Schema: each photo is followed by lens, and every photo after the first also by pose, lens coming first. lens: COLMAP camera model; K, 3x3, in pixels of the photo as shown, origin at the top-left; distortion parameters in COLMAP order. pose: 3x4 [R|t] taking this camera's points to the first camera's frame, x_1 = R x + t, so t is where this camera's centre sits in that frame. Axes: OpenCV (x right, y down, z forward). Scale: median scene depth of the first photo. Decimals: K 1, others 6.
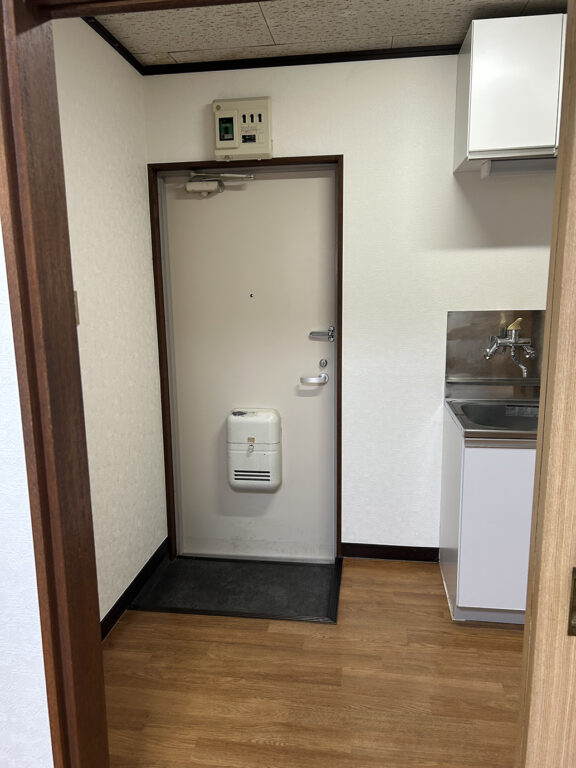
lens RADIAL K [[581.9, 0, 287.9], [0, 581.9, 382.8], [0, 0, 1]] dist [0.027600, -0.015915]
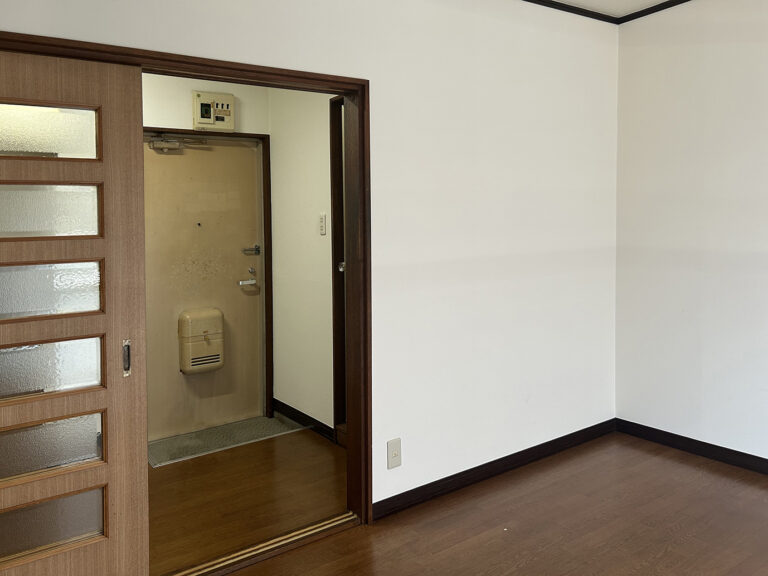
lens RADIAL K [[581.9, 0, 382.4], [0, 581.9, 289.1], [0, 0, 1]] dist [0.027600, -0.015915]
pose [[0.729037, -0.081825, 0.679566, -0.814694], [0.137313, 0.990129, -0.028090, 0.113139], [-0.670559, 0.113792, 0.733077, -0.325512]]
